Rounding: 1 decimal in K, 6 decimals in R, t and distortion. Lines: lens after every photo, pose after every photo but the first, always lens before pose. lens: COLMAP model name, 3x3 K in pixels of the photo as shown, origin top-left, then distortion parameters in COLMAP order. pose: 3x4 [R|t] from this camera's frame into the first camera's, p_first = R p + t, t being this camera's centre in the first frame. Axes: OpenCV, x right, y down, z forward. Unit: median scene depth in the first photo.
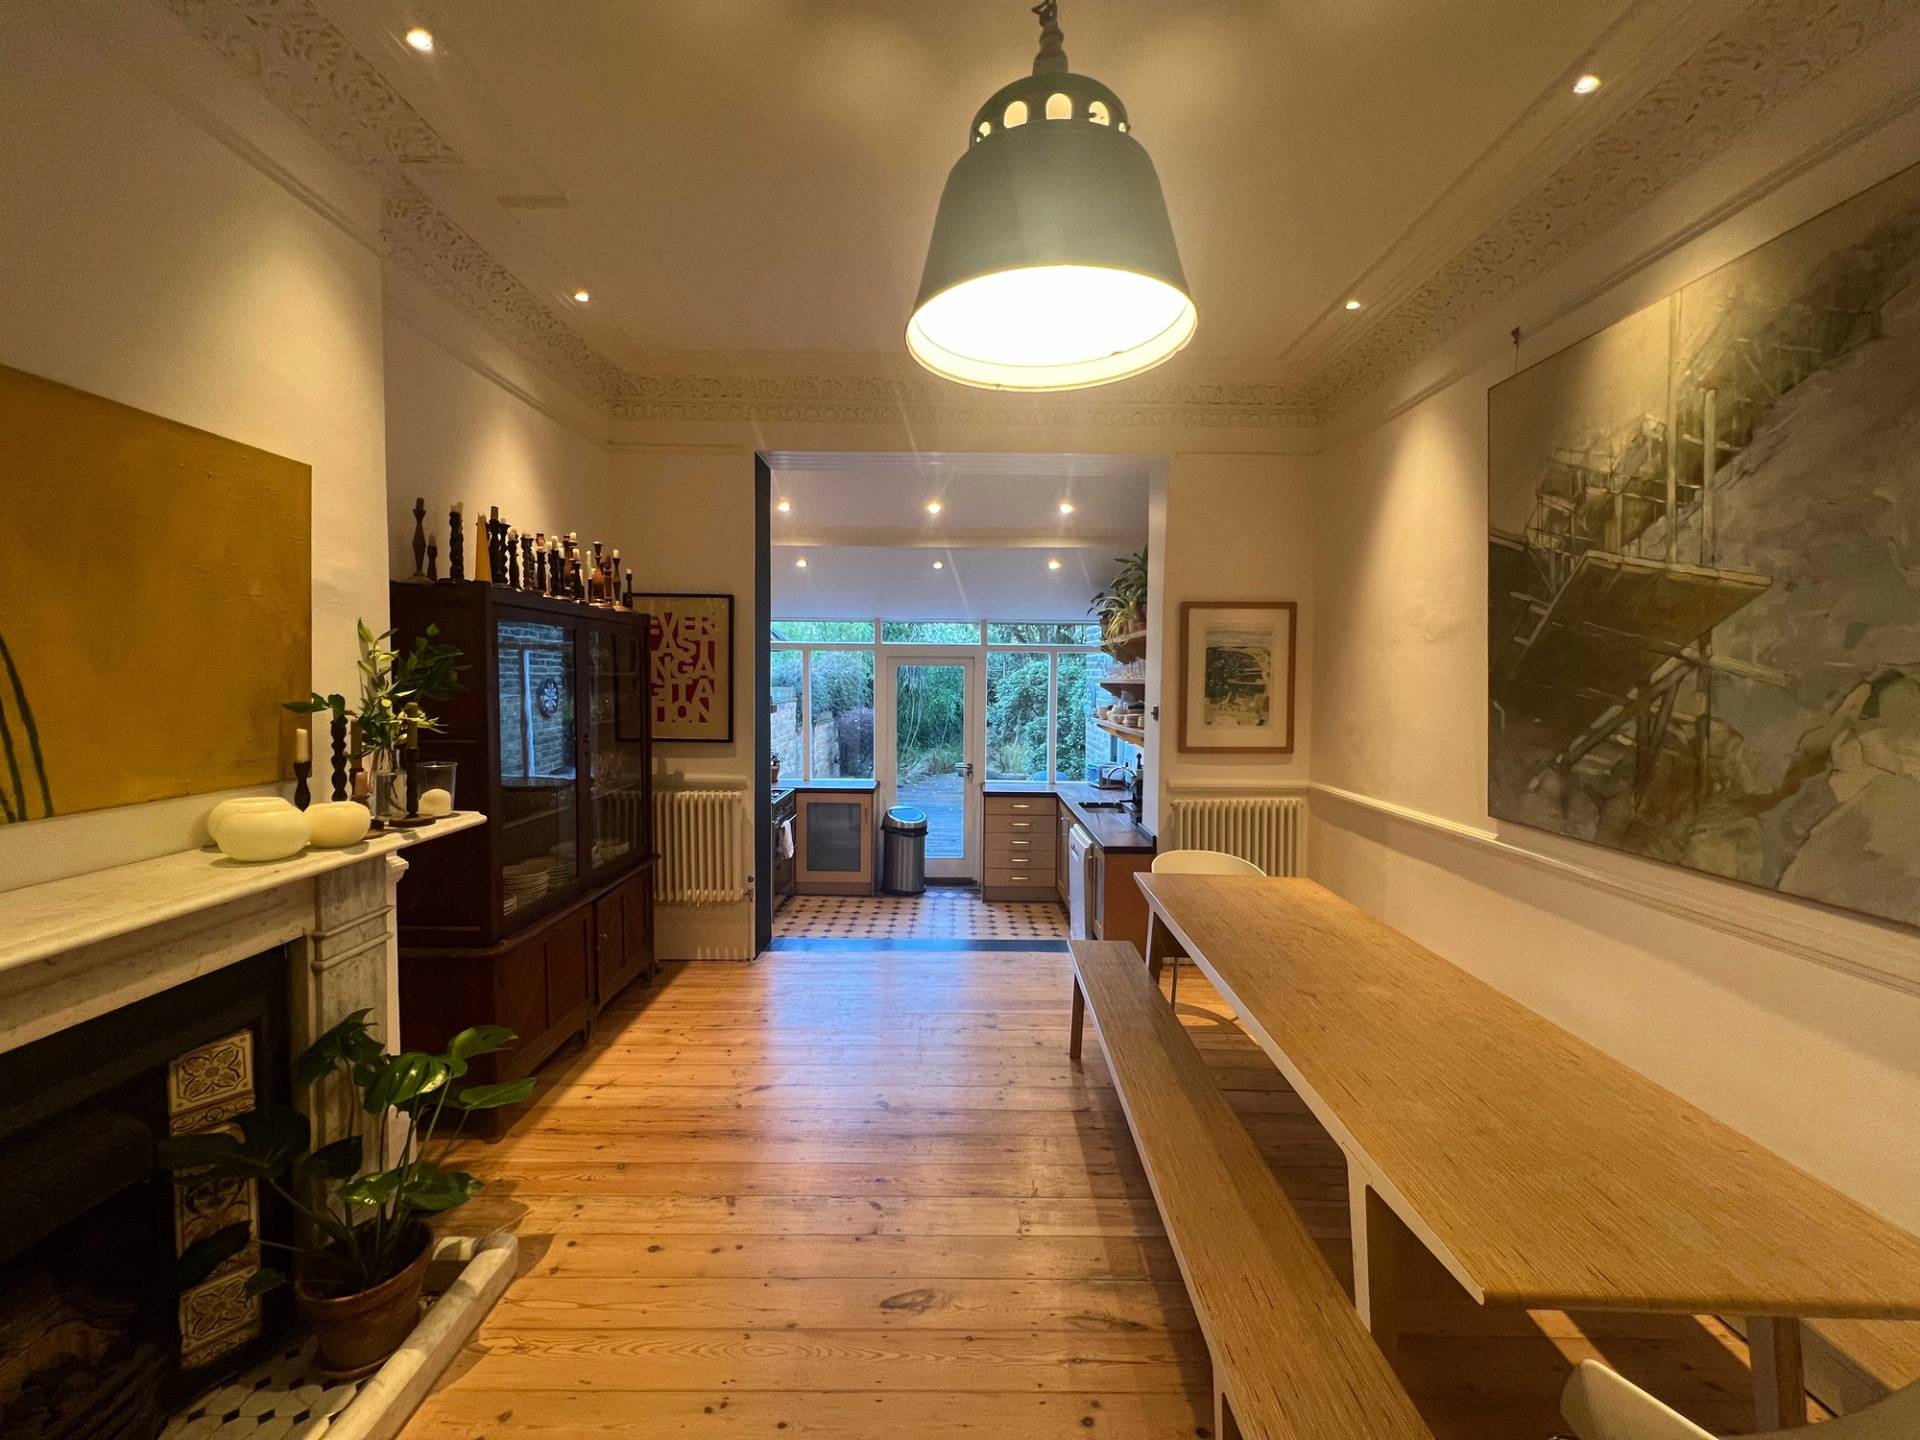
lens RADIAL K [[769.4, 0, 954.5], [0, 769.4, 714.3], [0, 0, 1]] dist [-0.002633, 0.000293]
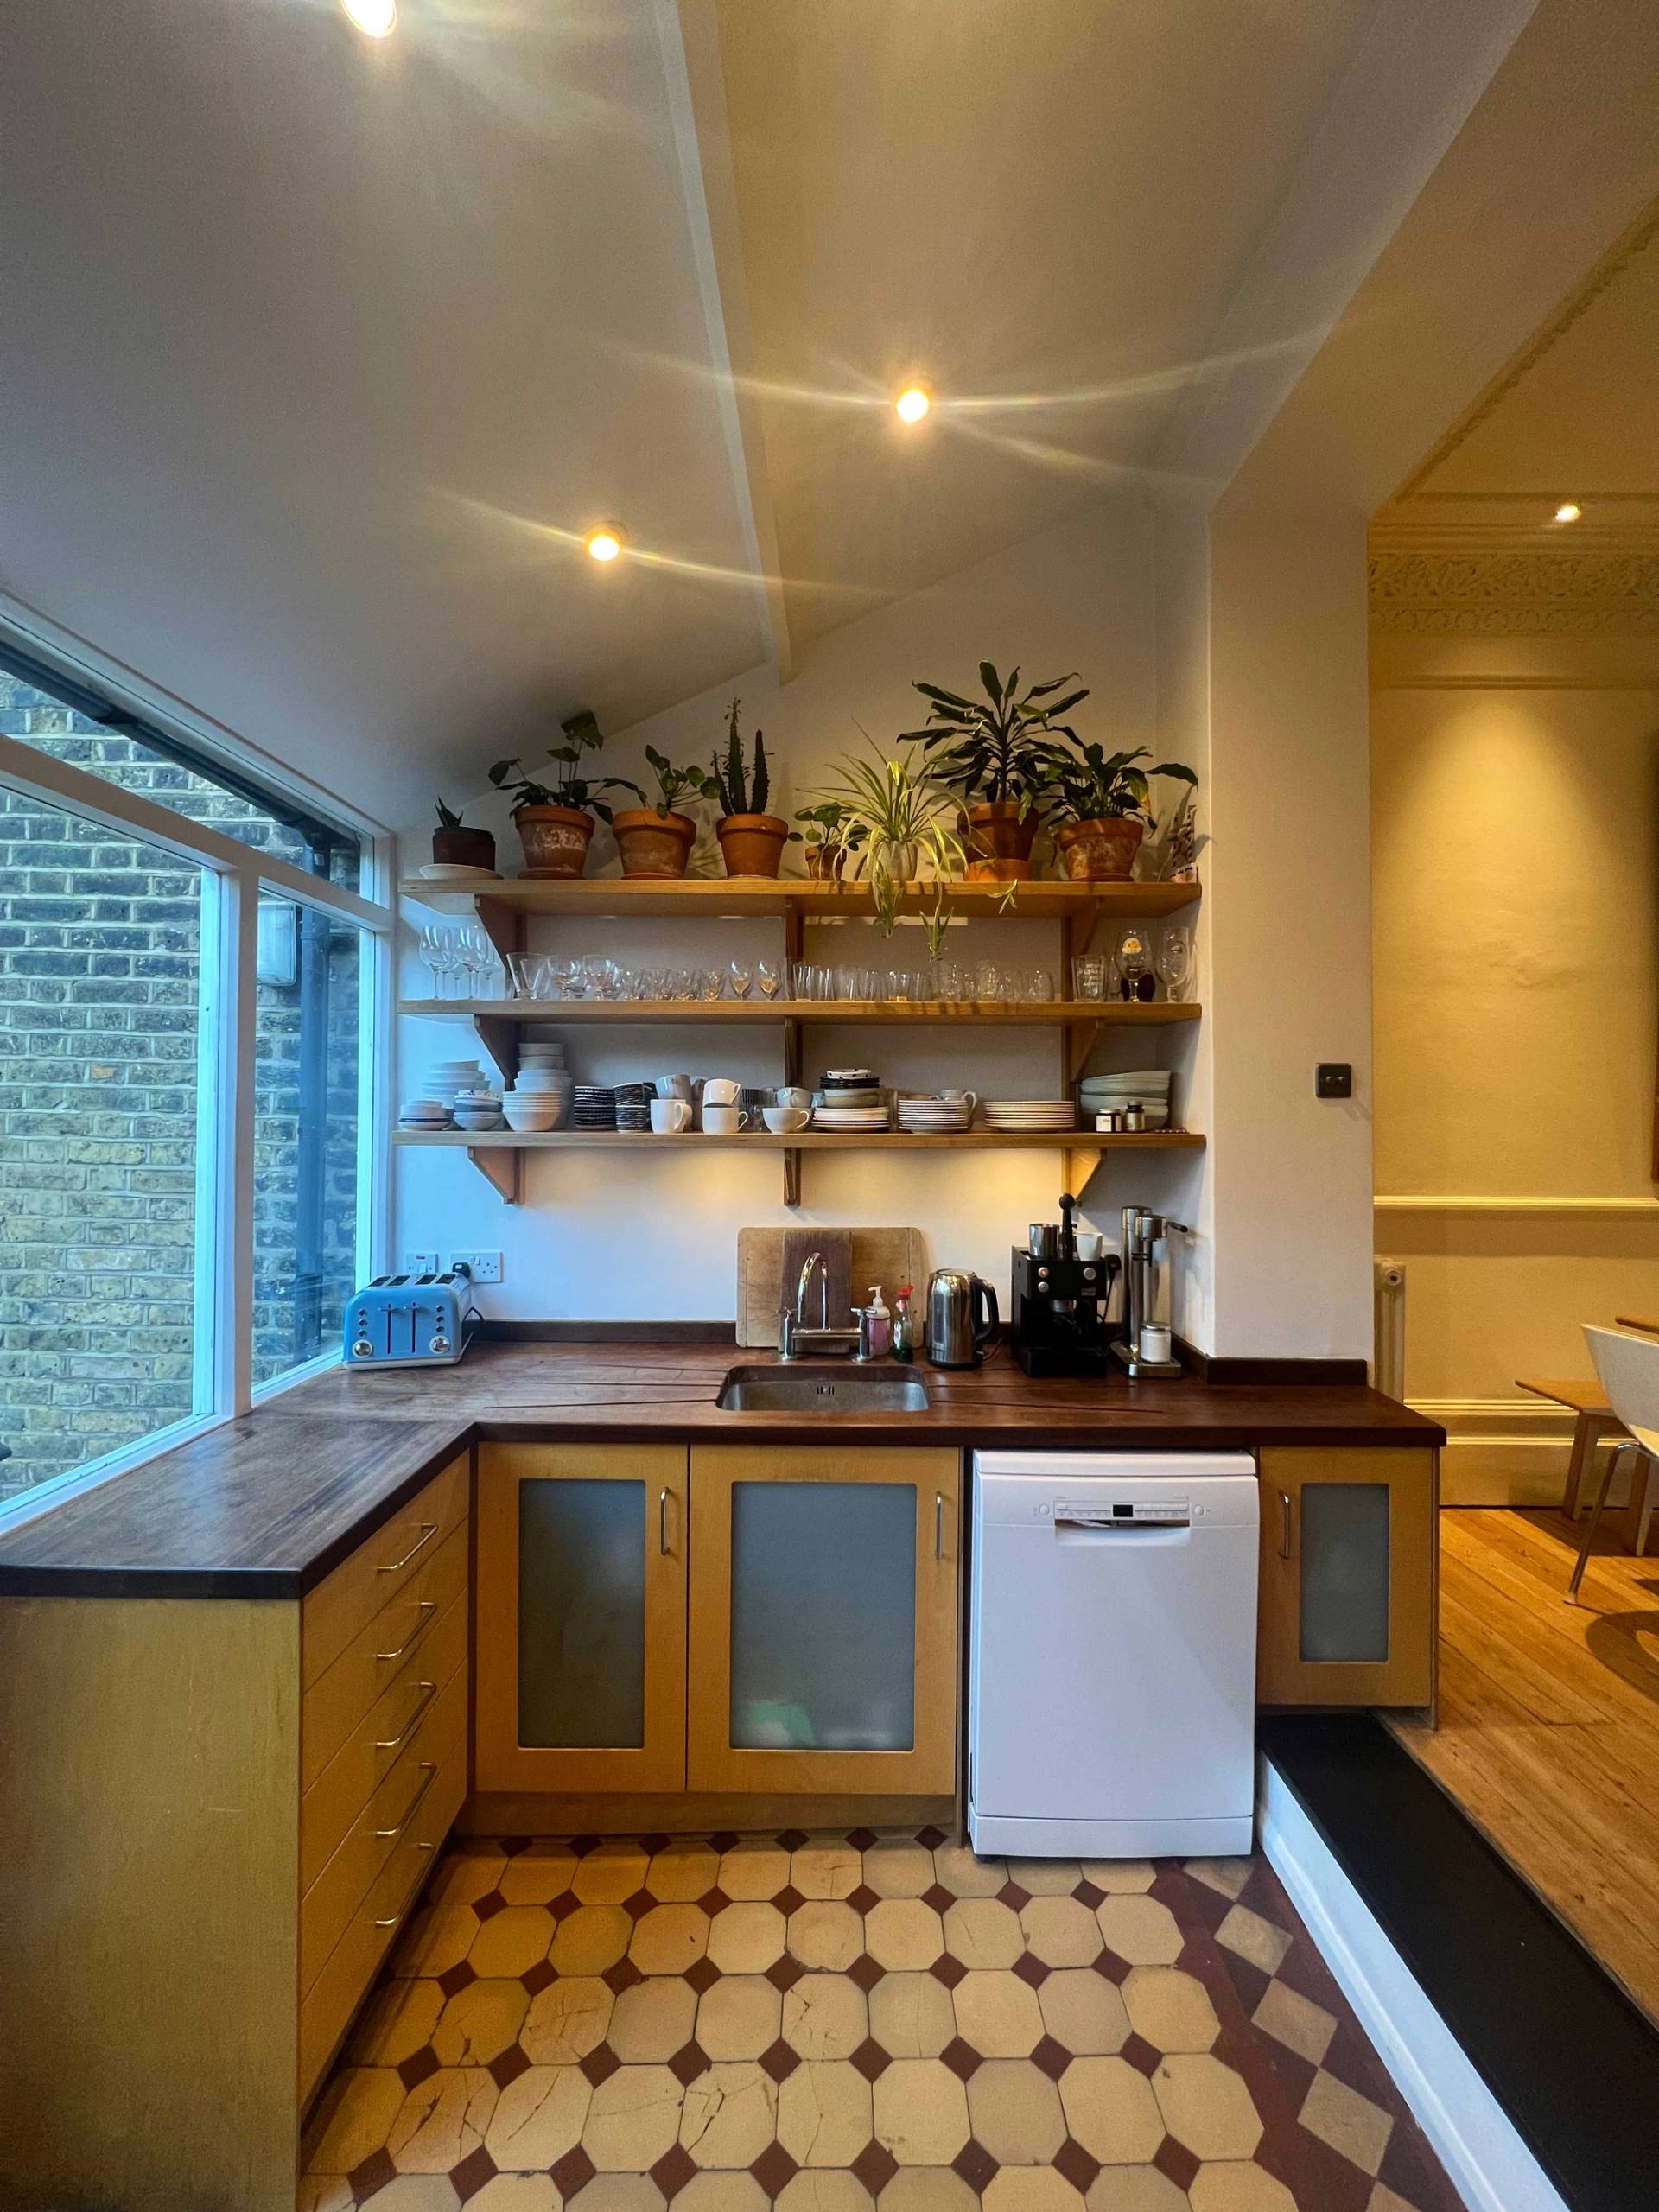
lens RADIAL K [[886.5, 0, 832.8], [0, 886.5, 1100.8], [0, 0, 1]] dist [-0.002633, 0.000293]
pose [[0.002203, 0.007273, 0.999971, -0.353496], [0.039758, 0.999182, -0.007355, 0.005093], [-0.999207, 0.039773, 0.001912, 1.894941]]
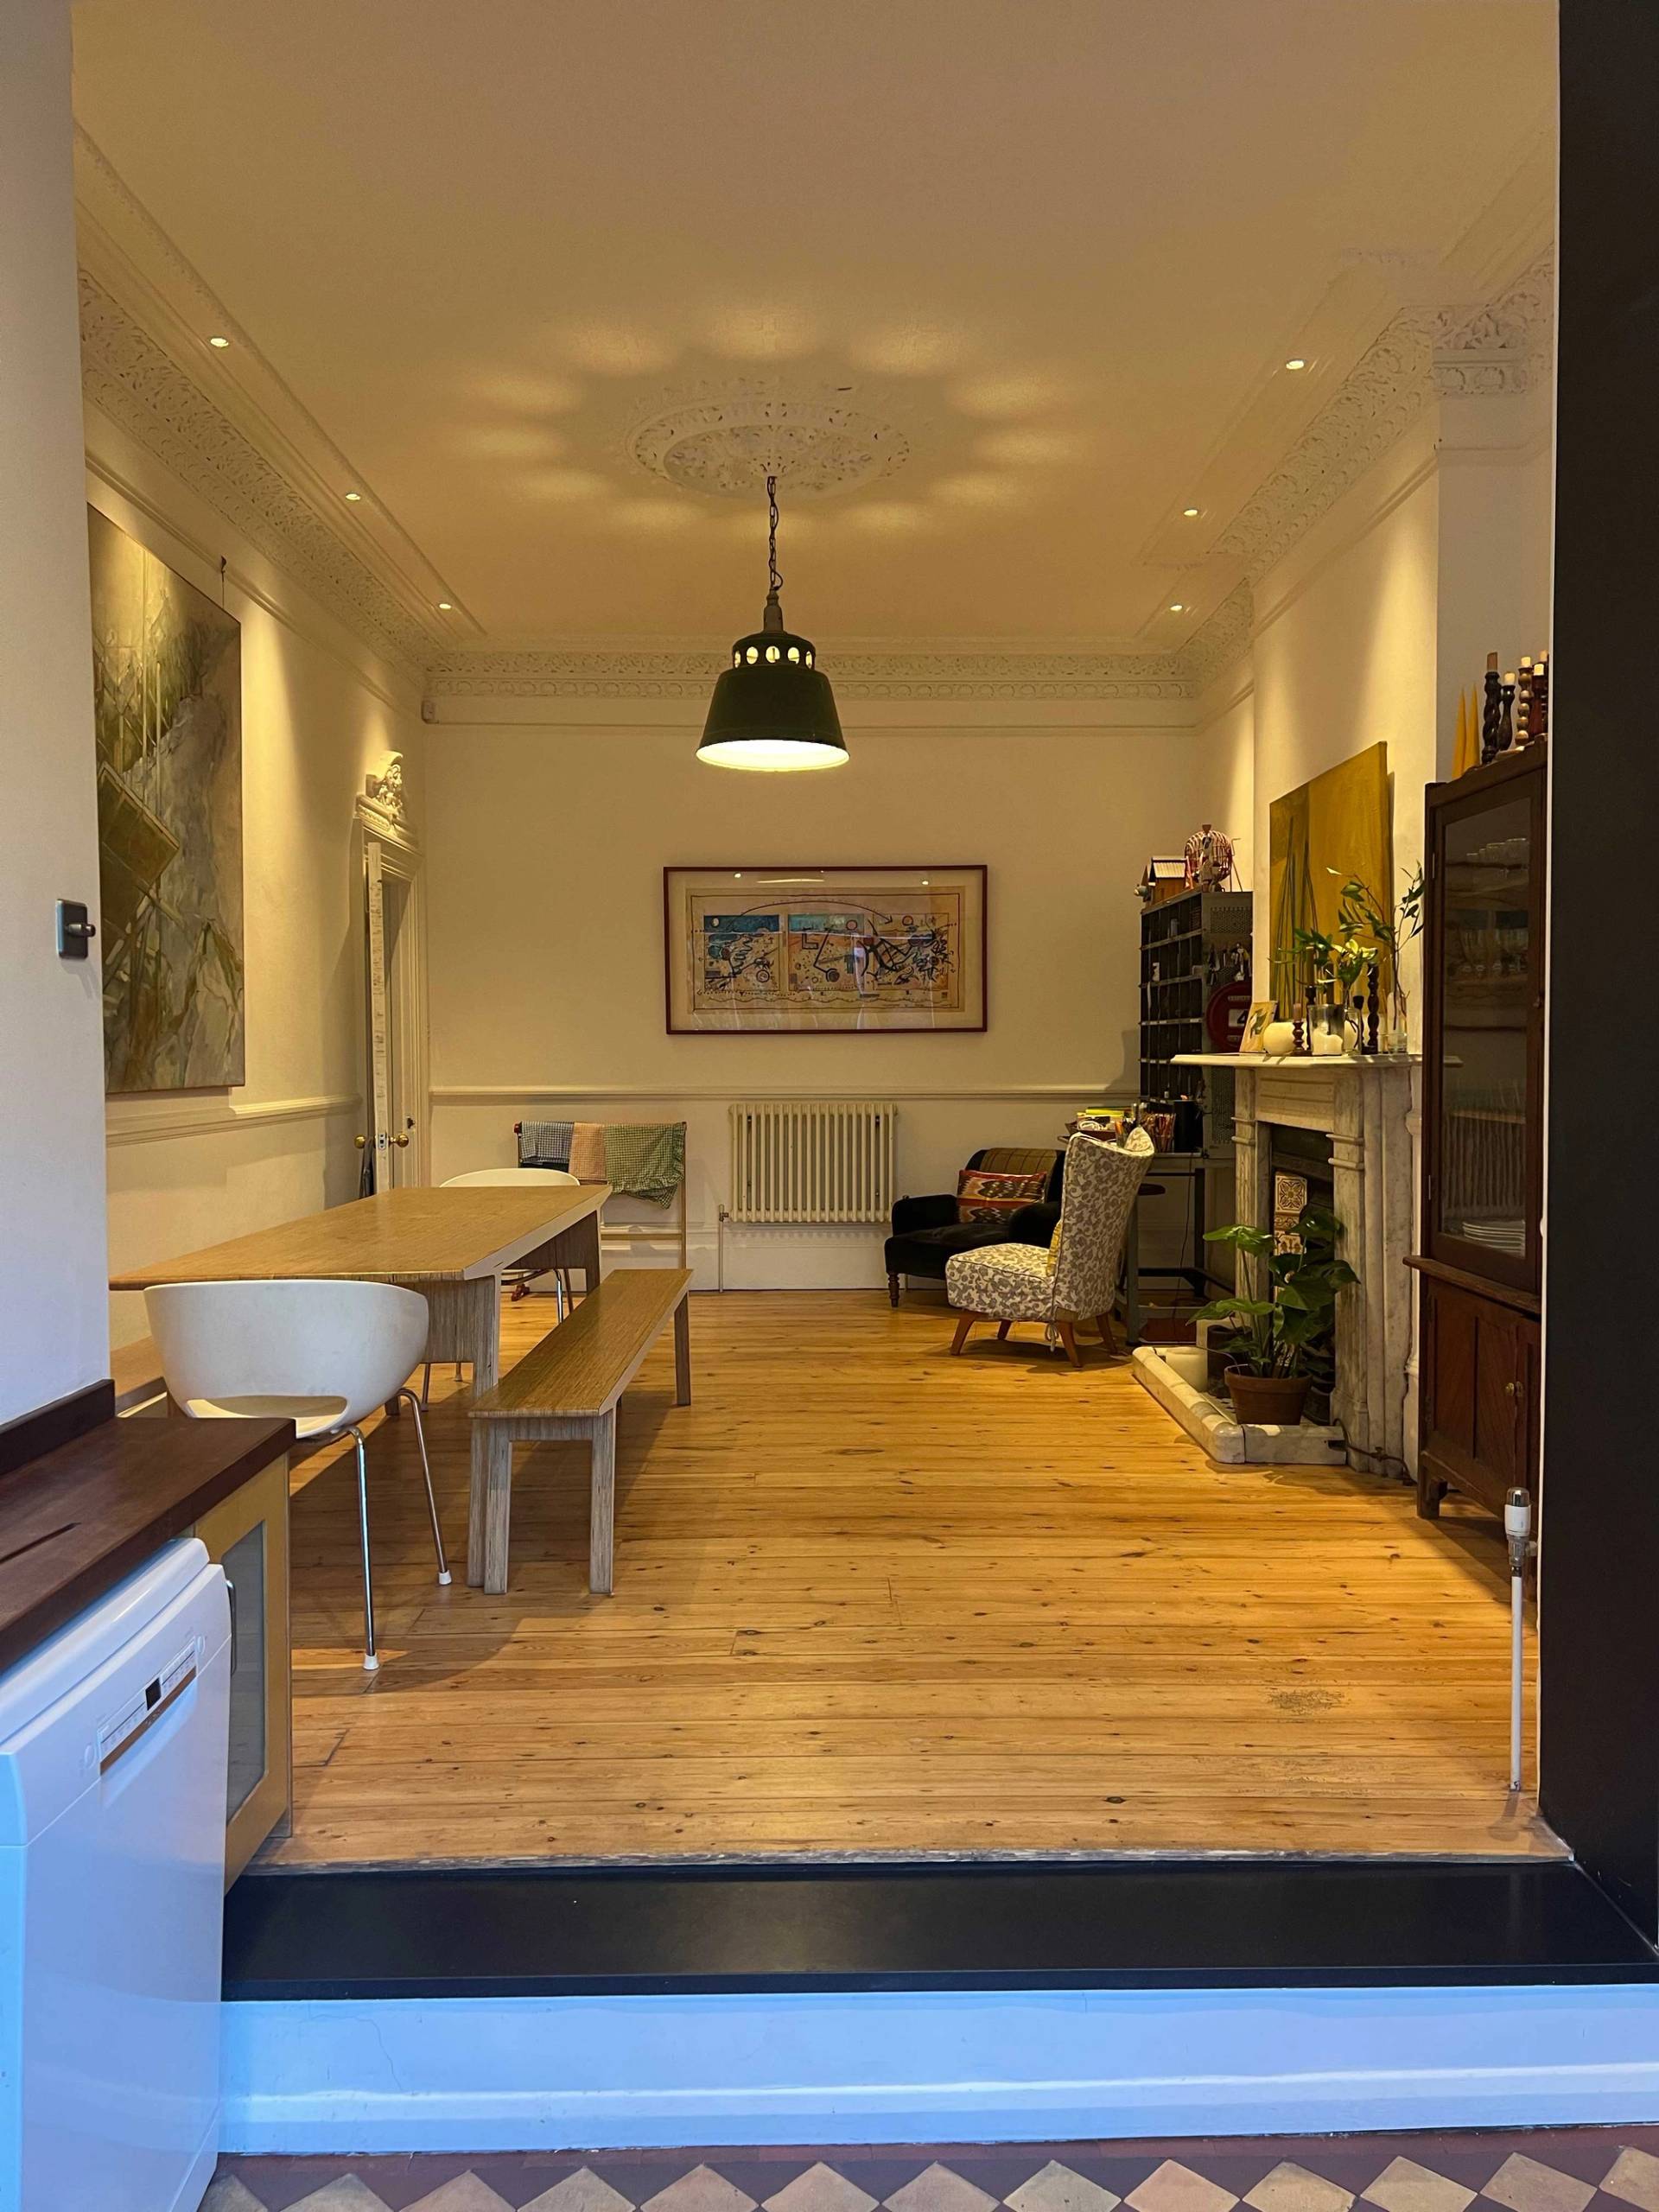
lens RADIAL K [[1663.7, 0, 829.5], [0, 1663.7, 1106.0], [0, 0, 1]] dist [0.060275, -0.083932]
pose [[-0.999880, -0.004550, -0.014789, 0.019165], [-0.005705, 0.996859, 0.078985, 0.017843], [0.014383, 0.079060, -0.996766, 2.333044]]
